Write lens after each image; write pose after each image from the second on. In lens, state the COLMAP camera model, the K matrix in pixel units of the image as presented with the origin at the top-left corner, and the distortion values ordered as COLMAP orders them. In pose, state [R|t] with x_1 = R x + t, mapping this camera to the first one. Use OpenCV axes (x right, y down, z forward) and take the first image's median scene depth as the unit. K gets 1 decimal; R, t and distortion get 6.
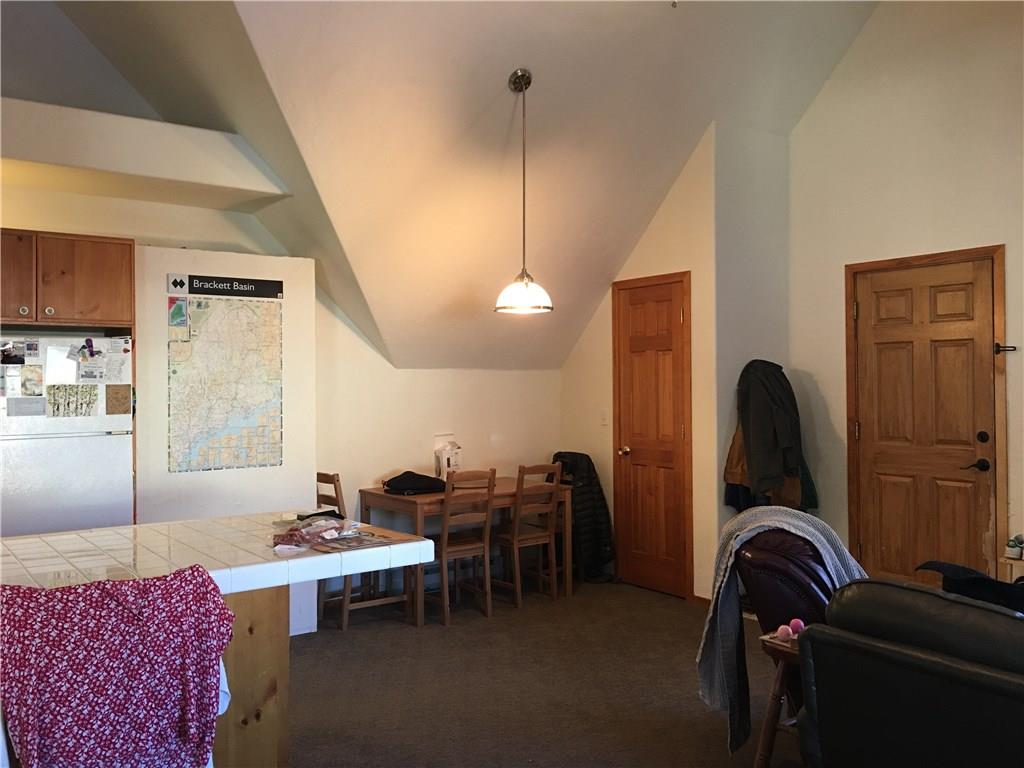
lens RADIAL K [[859.6, 0, 509.4], [0, 859.6, 380.7], [0, 0, 1]] dist [-0.012718, -0.002055]
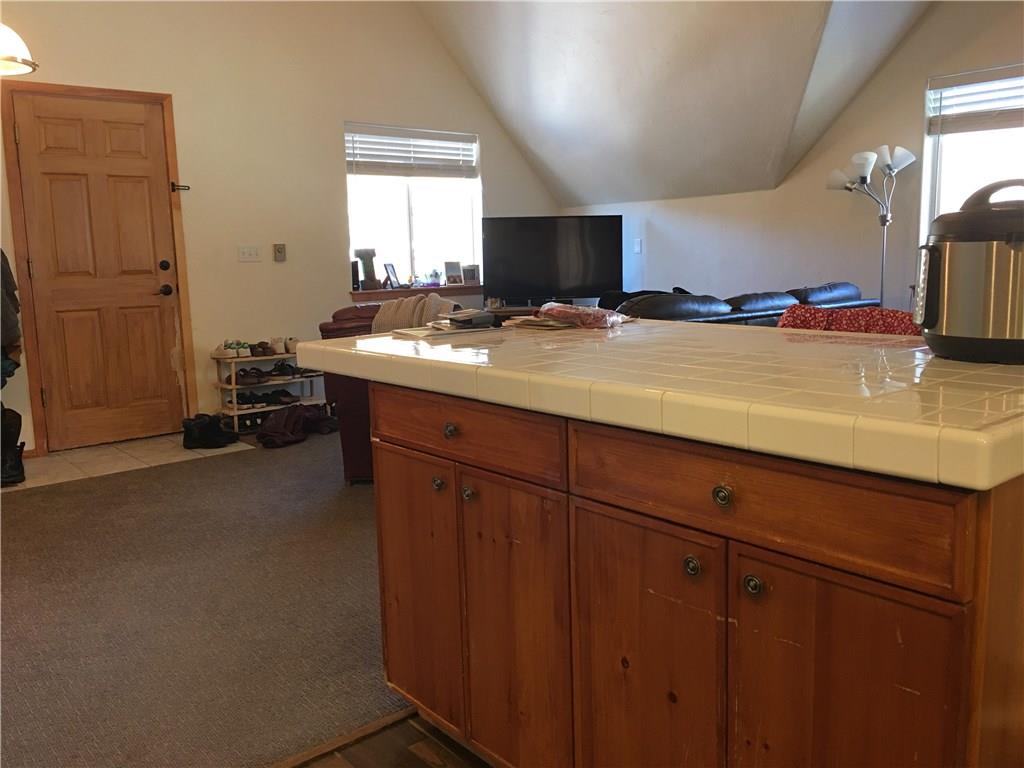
lens RADIAL K [[859.6, 0, 509.2], [0, 859.6, 383.9], [0, 0, 1]] dist [-0.012718, -0.002055]
pose [[-0.073798, -0.142674, 0.987015, -0.621290], [0.019227, 0.989326, 0.144446, 0.064999], [-0.997088, 0.029637, -0.070267, 0.620588]]
